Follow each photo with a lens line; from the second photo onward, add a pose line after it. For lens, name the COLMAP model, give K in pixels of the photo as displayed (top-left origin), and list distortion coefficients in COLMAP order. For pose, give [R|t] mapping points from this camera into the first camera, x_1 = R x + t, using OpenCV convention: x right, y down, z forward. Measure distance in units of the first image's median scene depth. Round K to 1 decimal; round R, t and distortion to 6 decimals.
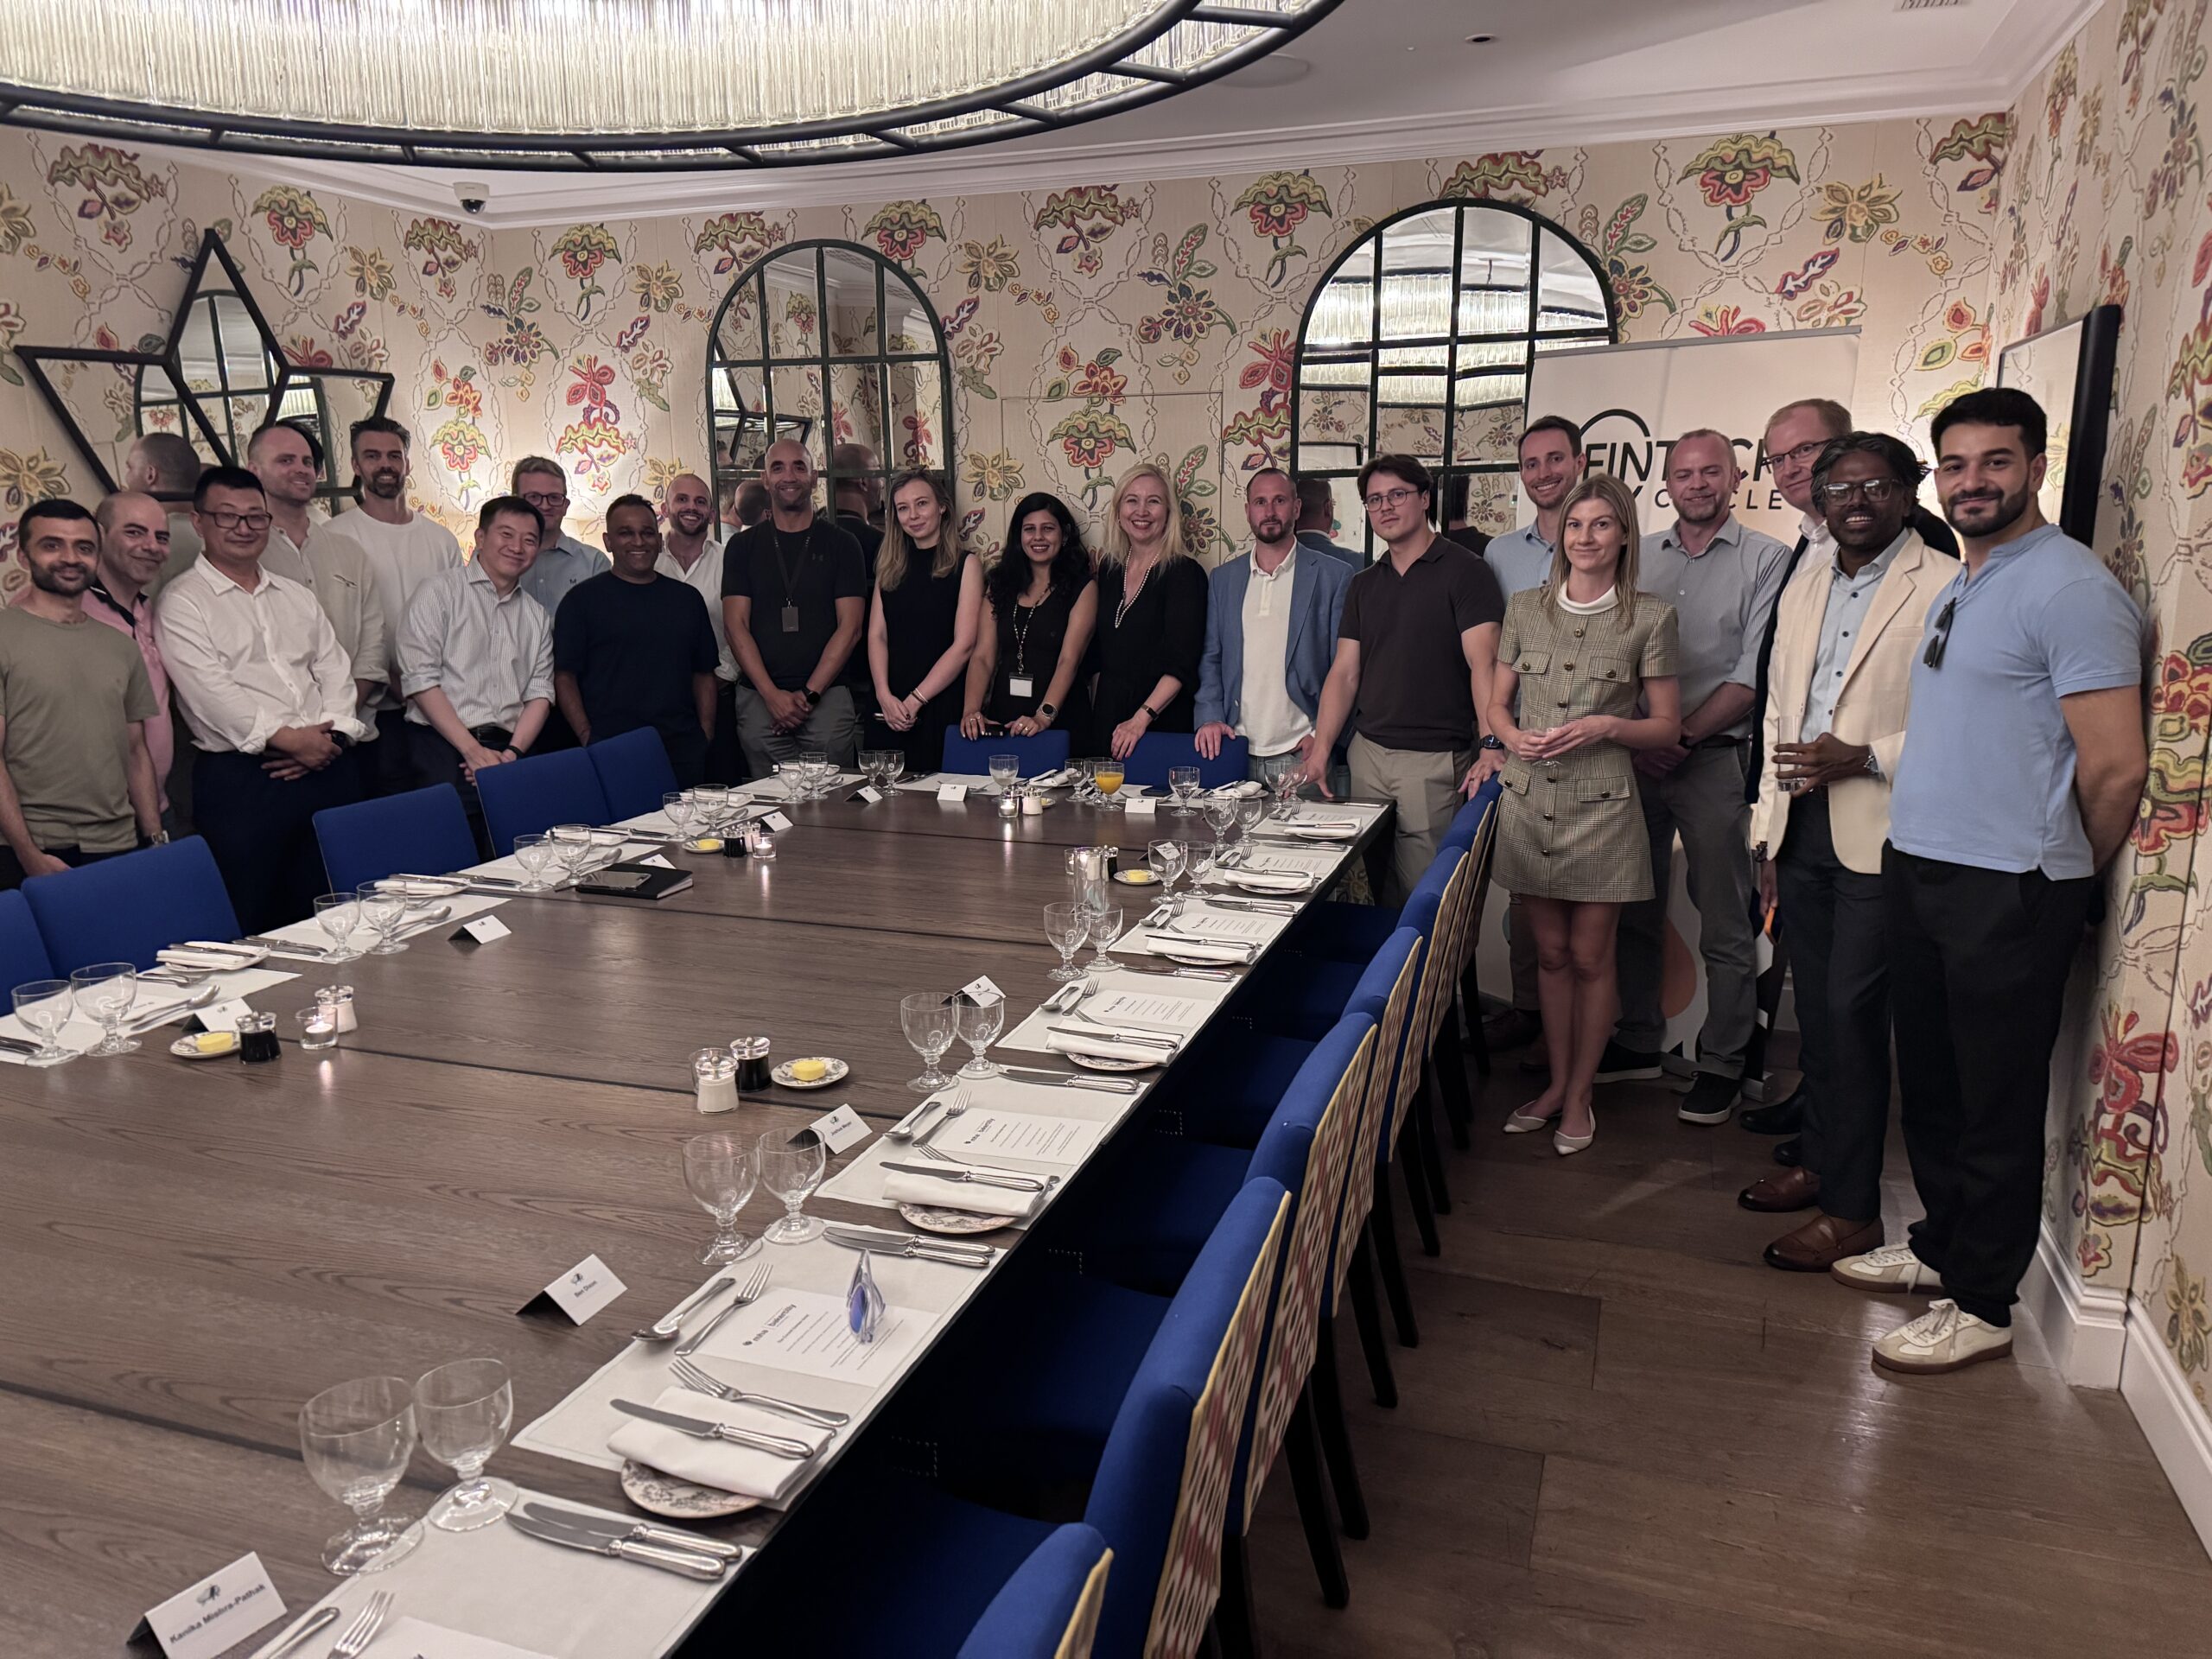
lens RADIAL K [[1555.5, 0, 1100.9], [0, 1555.5, 858.7], [0, 0, 1]] dist [0.085066, -0.094693]
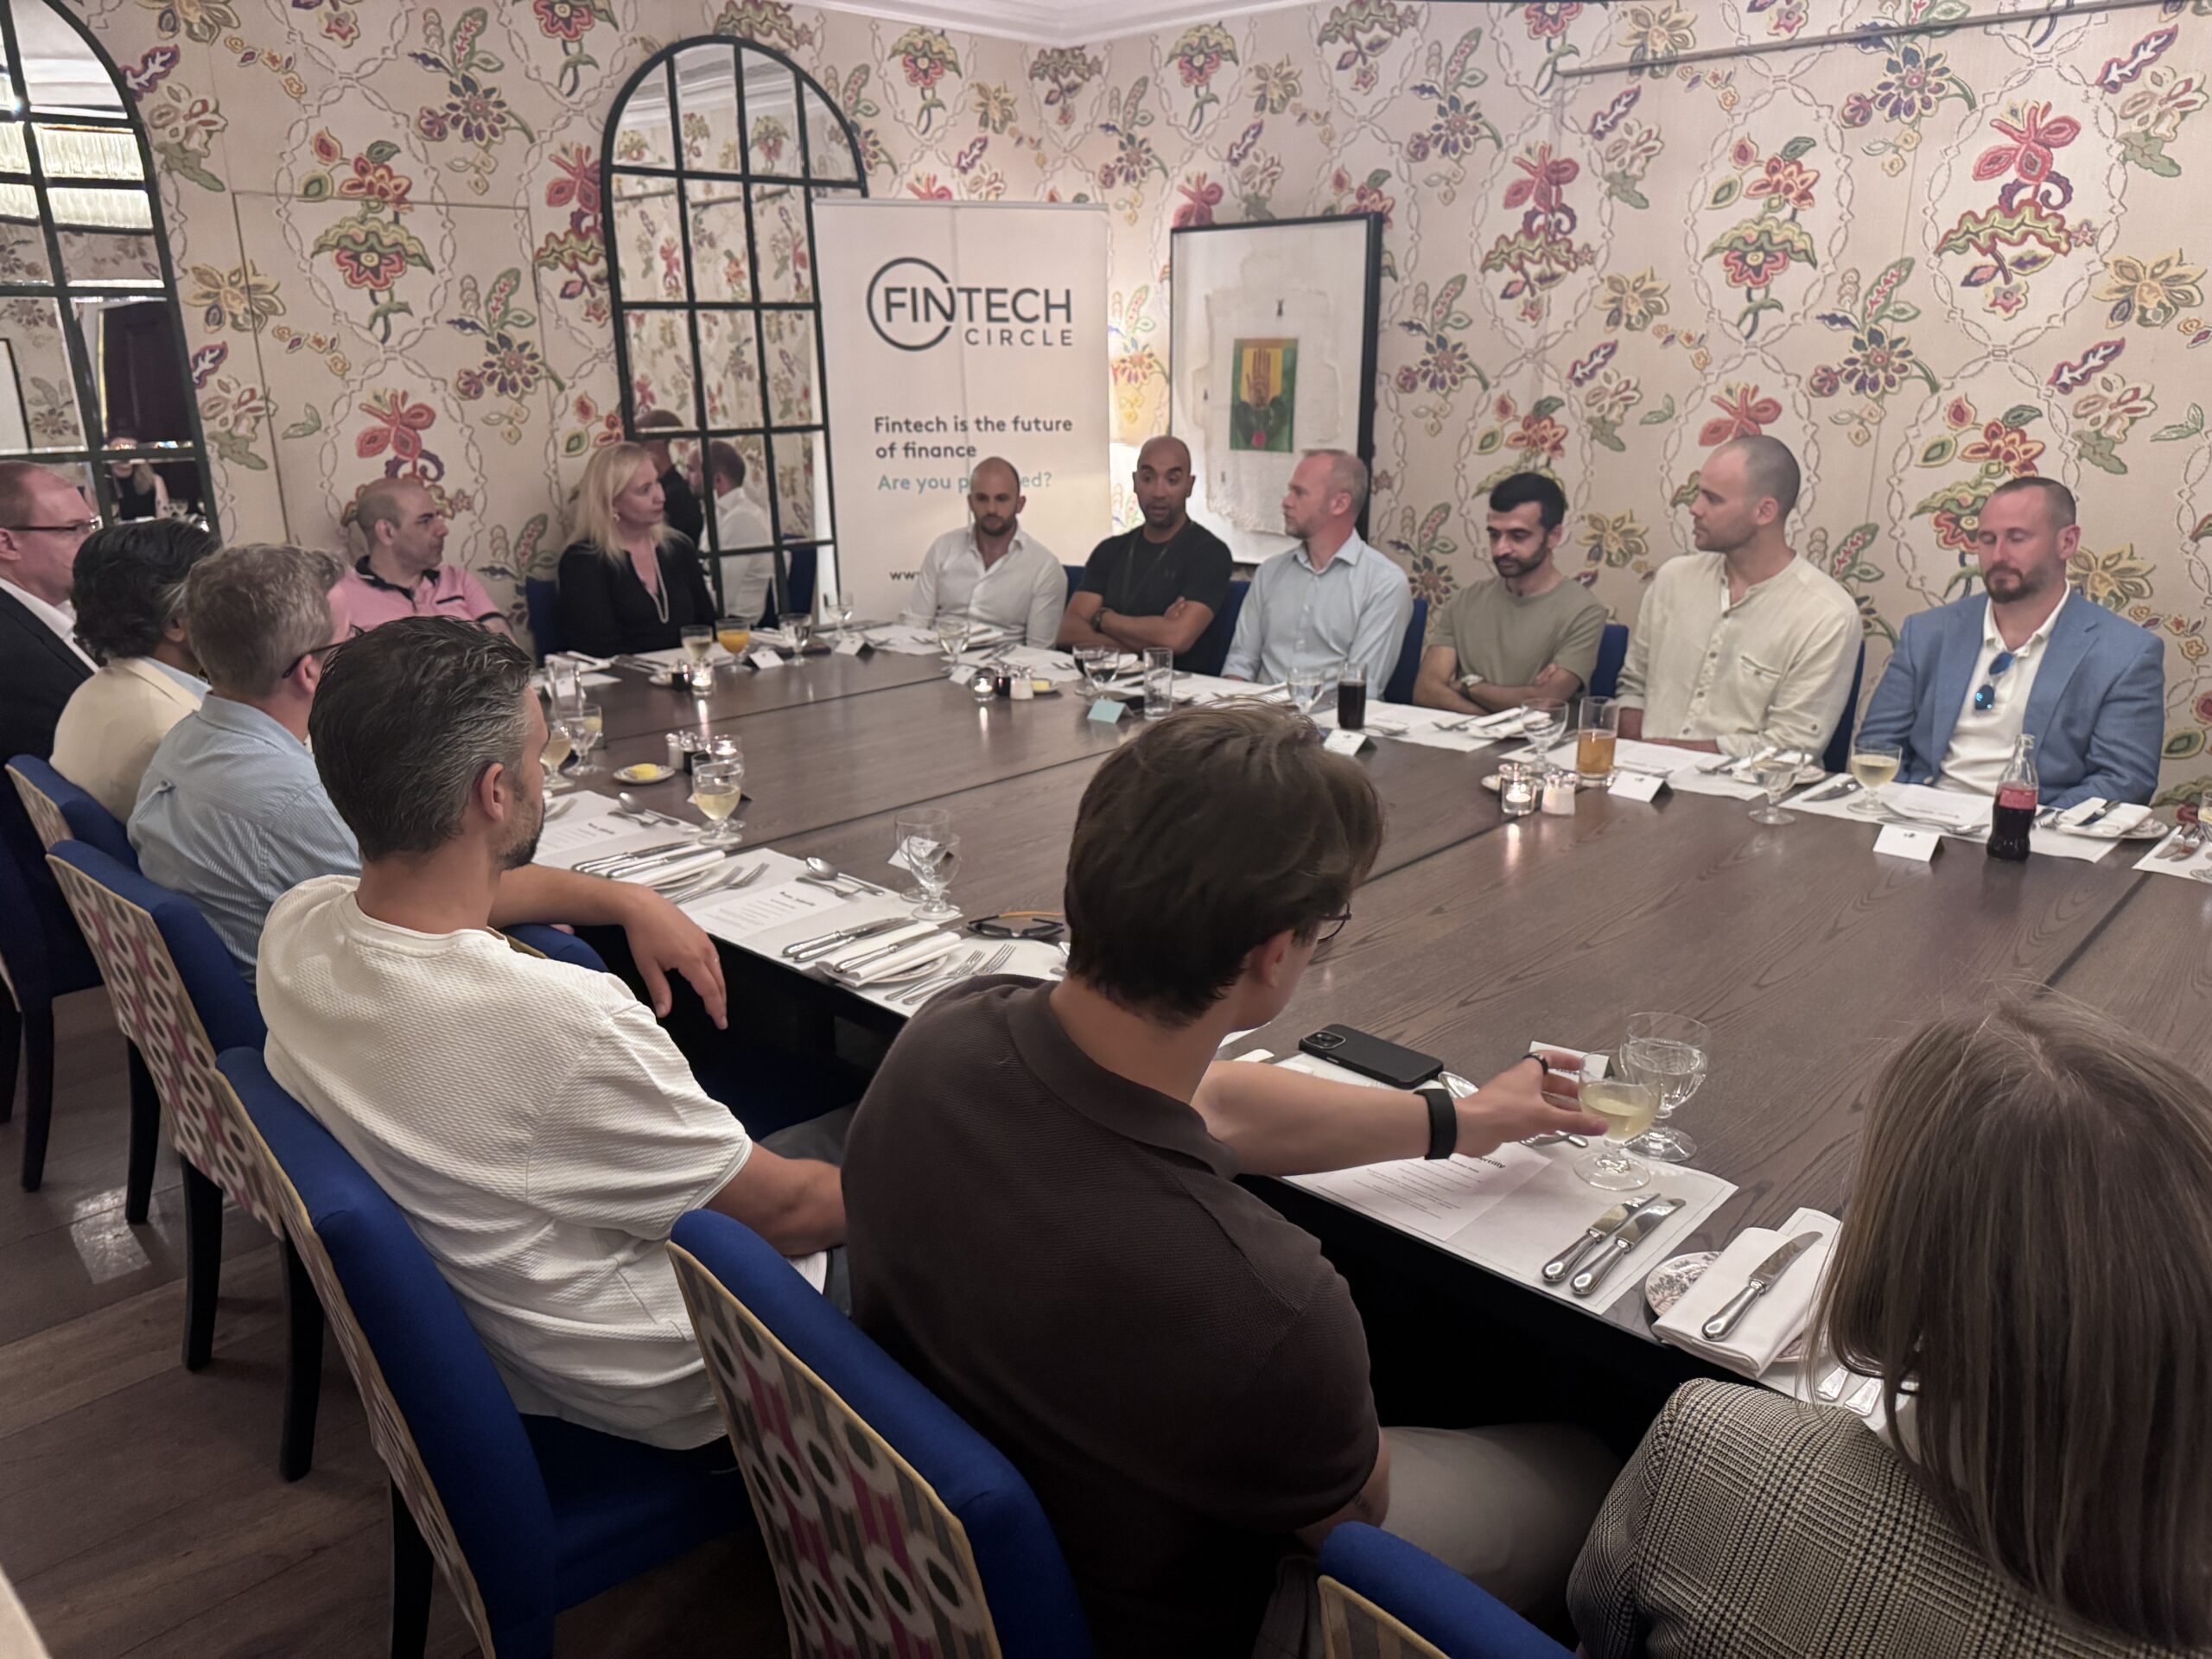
lens RADIAL K [[1607.6, 0, 1106.0], [0, 1607.6, 829.5], [0, 0, 1]] dist [0.031875, -0.038232]
pose [[0.401089, -0.263967, 0.877183, -0.775780], [0.211964, 0.958337, 0.191469, -0.077306], [-0.891179, 0.109135, 0.440330, 0.395310]]
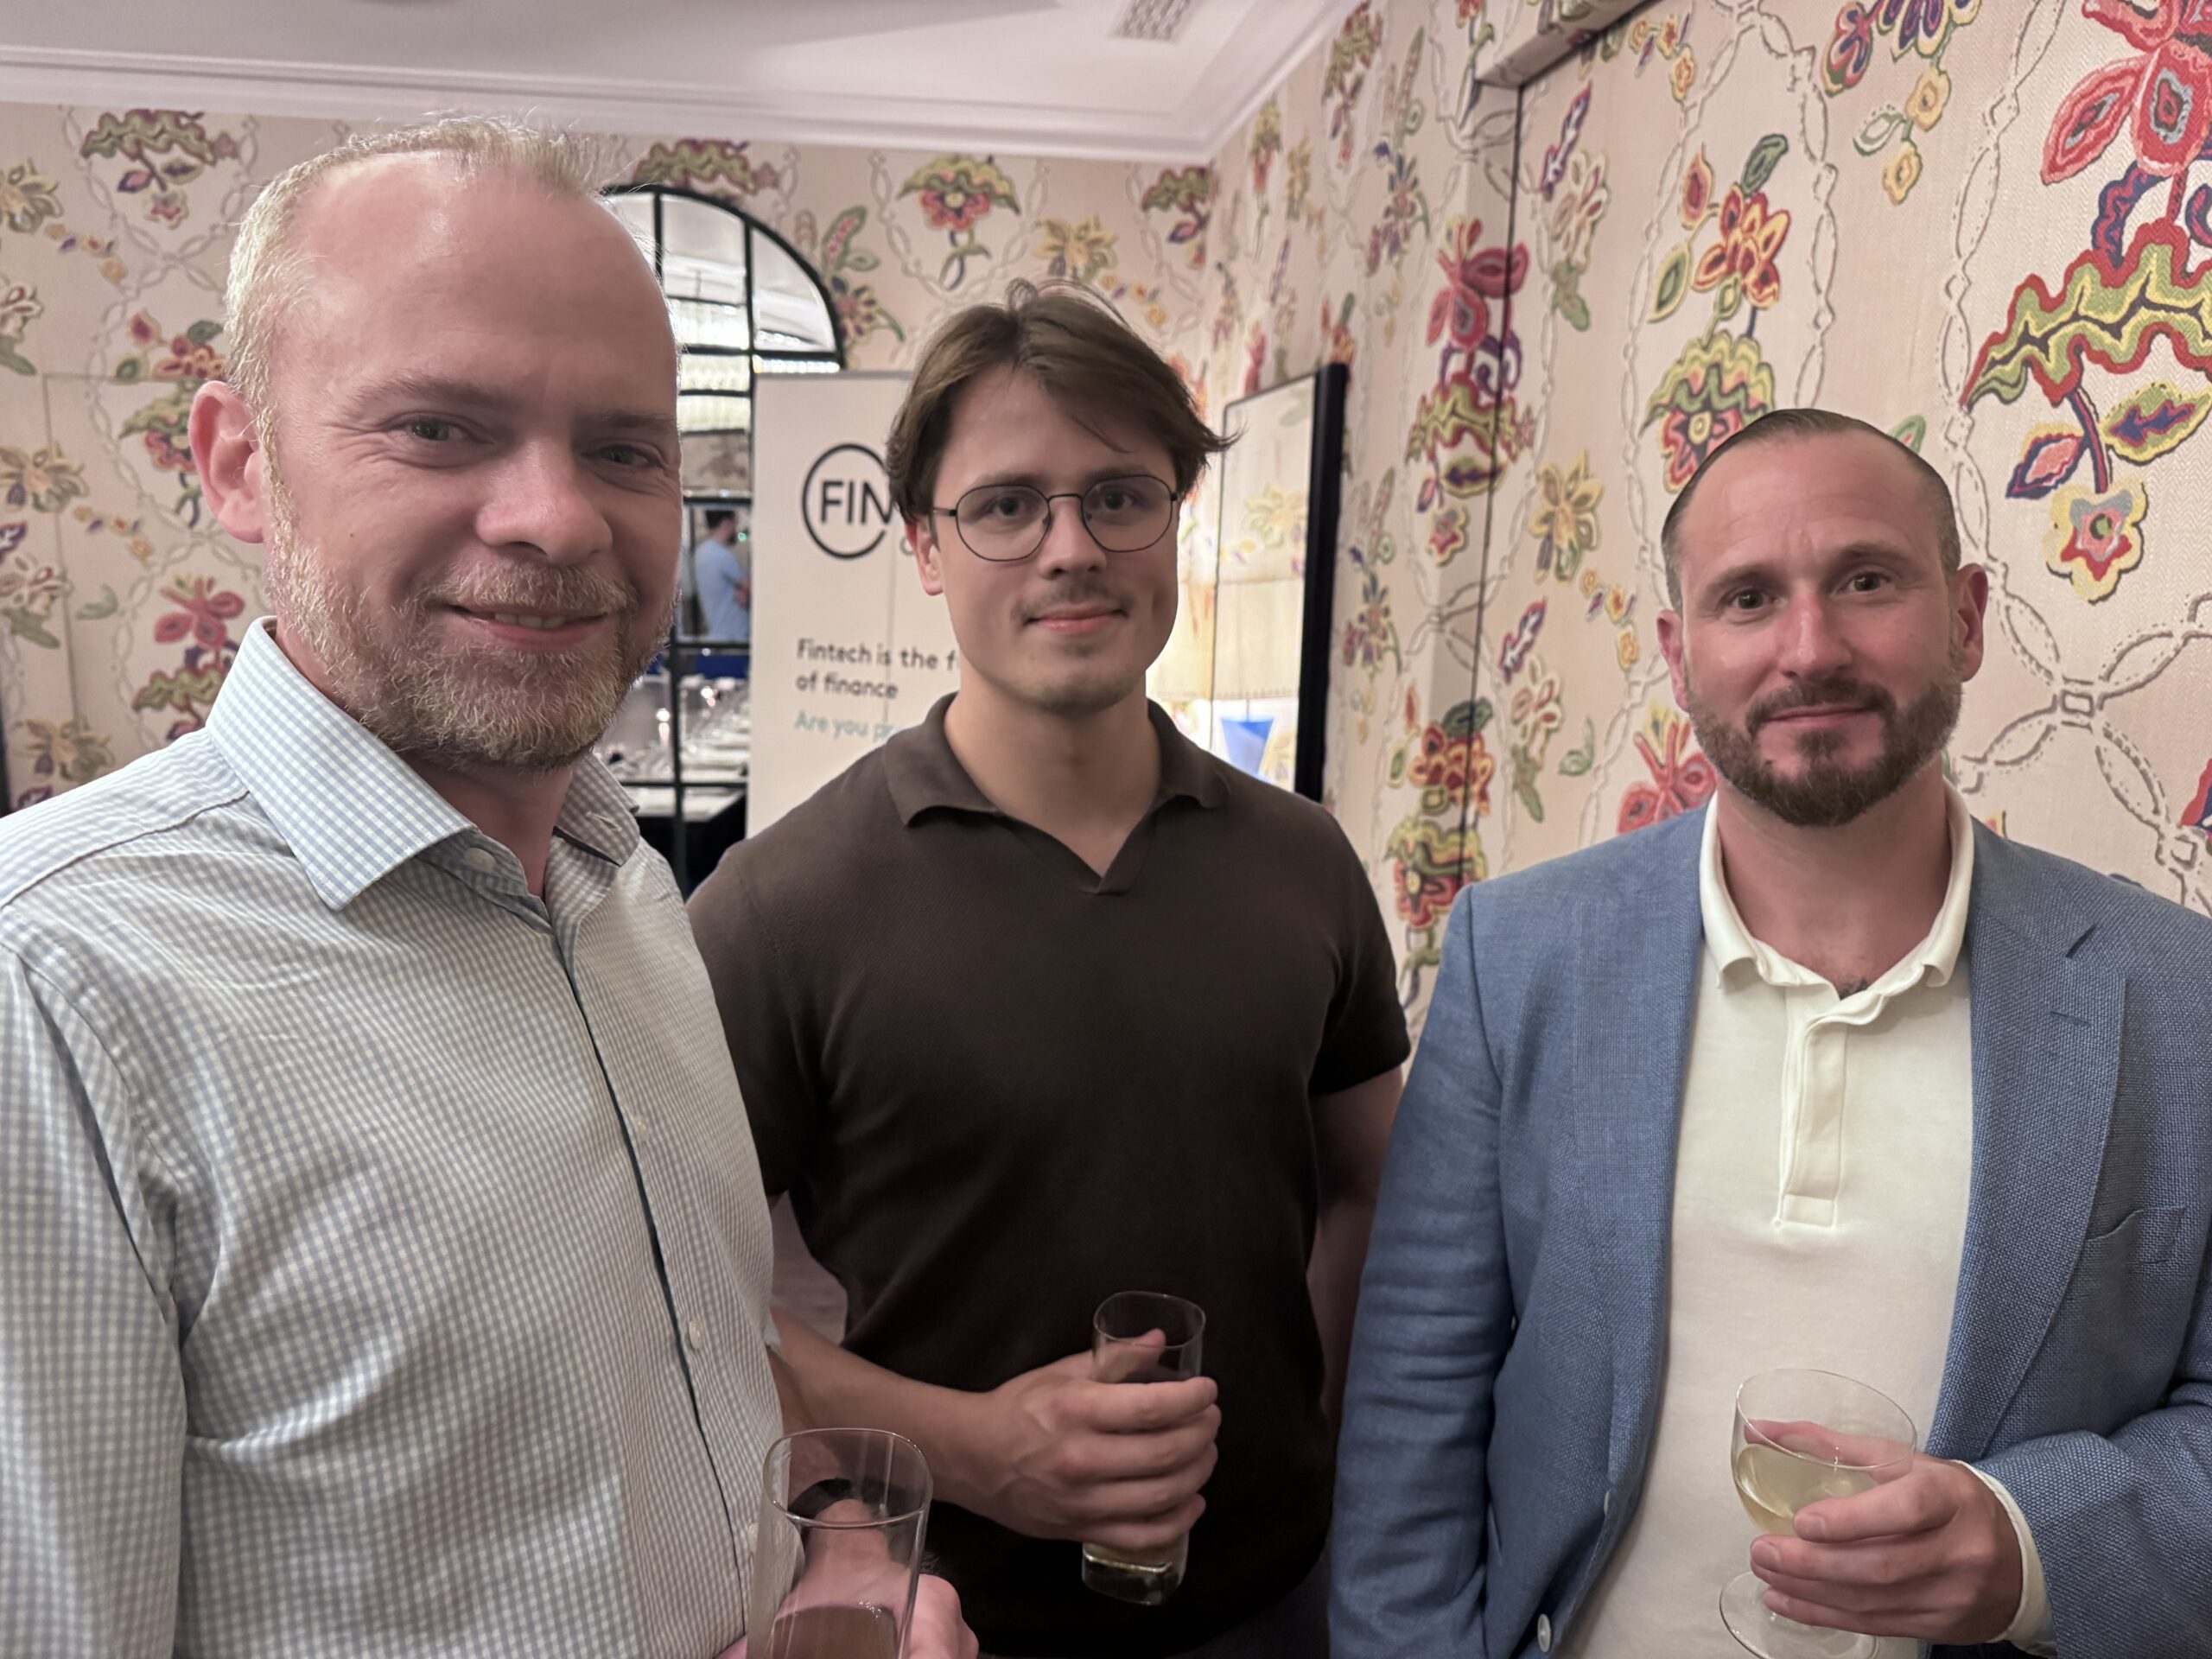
lens RADIAL K [[1607.6, 0, 1106.0], [0, 1607.6, 829.5], [0, 0, 1]] dist [0.031875, -0.038232]
pose [[0.892277, -0.052806, 0.448389, 0.035266], [0.070122, 0.997294, -0.022091, -0.035481], [-0.446009, 0.051153, 0.893565, 0.132588]]
